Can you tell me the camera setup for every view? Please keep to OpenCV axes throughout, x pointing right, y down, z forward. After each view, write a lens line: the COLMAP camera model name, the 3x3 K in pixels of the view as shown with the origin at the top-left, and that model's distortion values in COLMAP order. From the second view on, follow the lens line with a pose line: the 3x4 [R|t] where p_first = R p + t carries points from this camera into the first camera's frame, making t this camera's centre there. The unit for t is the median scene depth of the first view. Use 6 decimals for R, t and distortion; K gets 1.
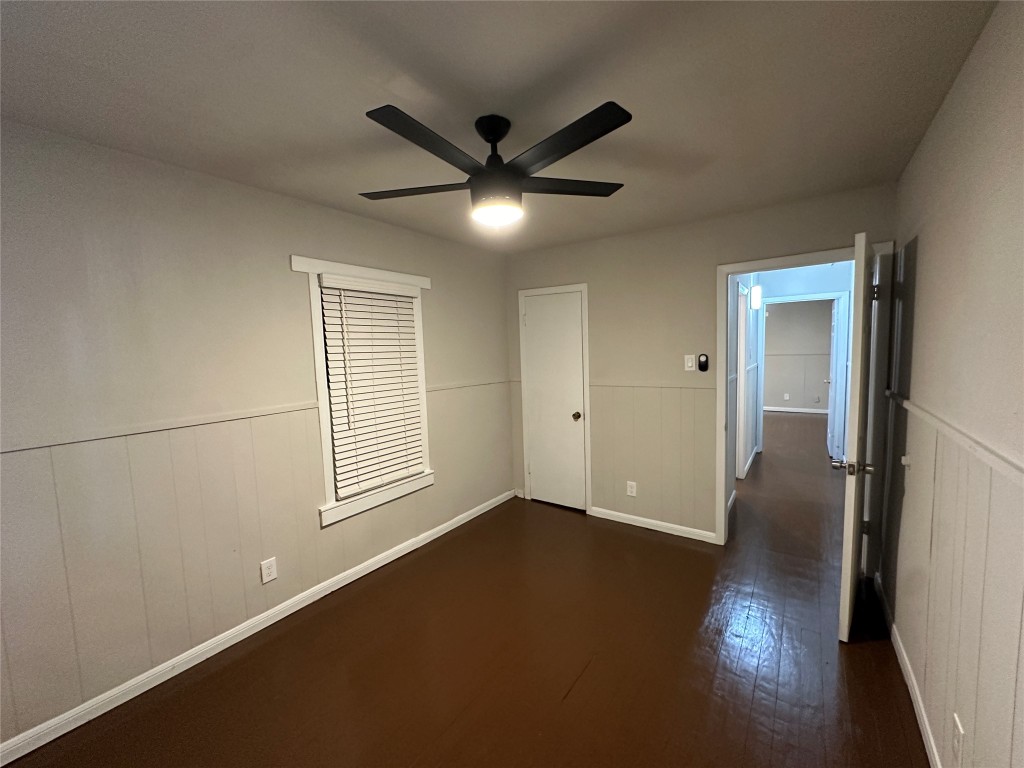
lens RADIAL K [[404.5, 0, 509.3], [0, 404.5, 379.1], [0, 0, 1]] dist [0.002213, 0.000402]
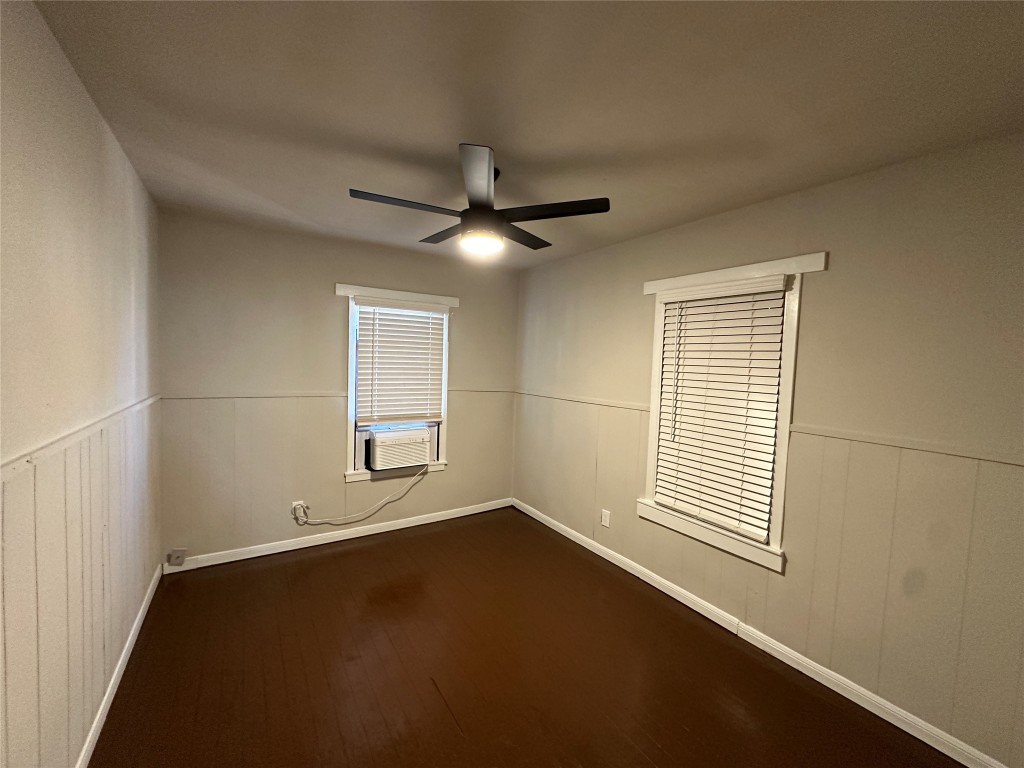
lens RADIAL K [[404.5, 0, 507.7], [0, 404.5, 381.8], [0, 0, 1]] dist [0.002213, 0.000402]
pose [[-0.343601, 0.056900, -0.937391, 0.658196], [-0.105286, 0.989536, 0.098658, -0.075053], [0.933195, 0.132593, -0.334015, 0.909669]]
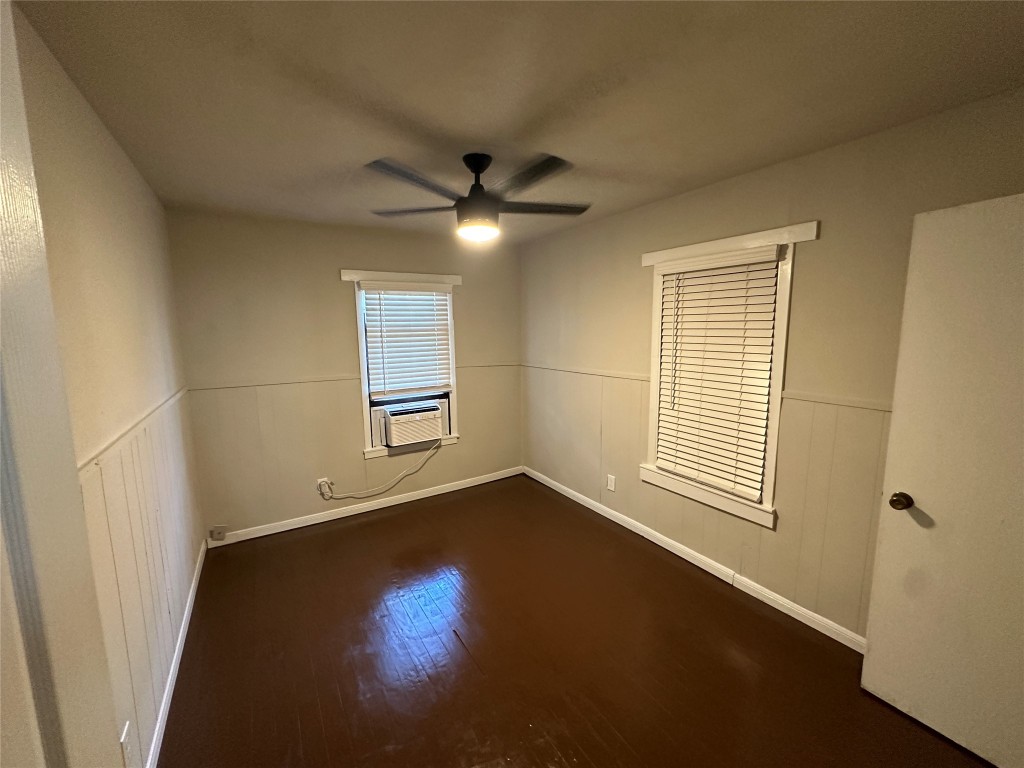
lens RADIAL K [[404.5, 0, 507.5], [0, 404.5, 382.2], [0, 0, 1]] dist [0.002213, 0.000402]
pose [[-0.363561, 0.151083, -0.919237, 0.689485], [-0.055603, 0.981482, 0.183305, -0.108989], [0.929909, 0.117755, -0.348428, 0.935192]]
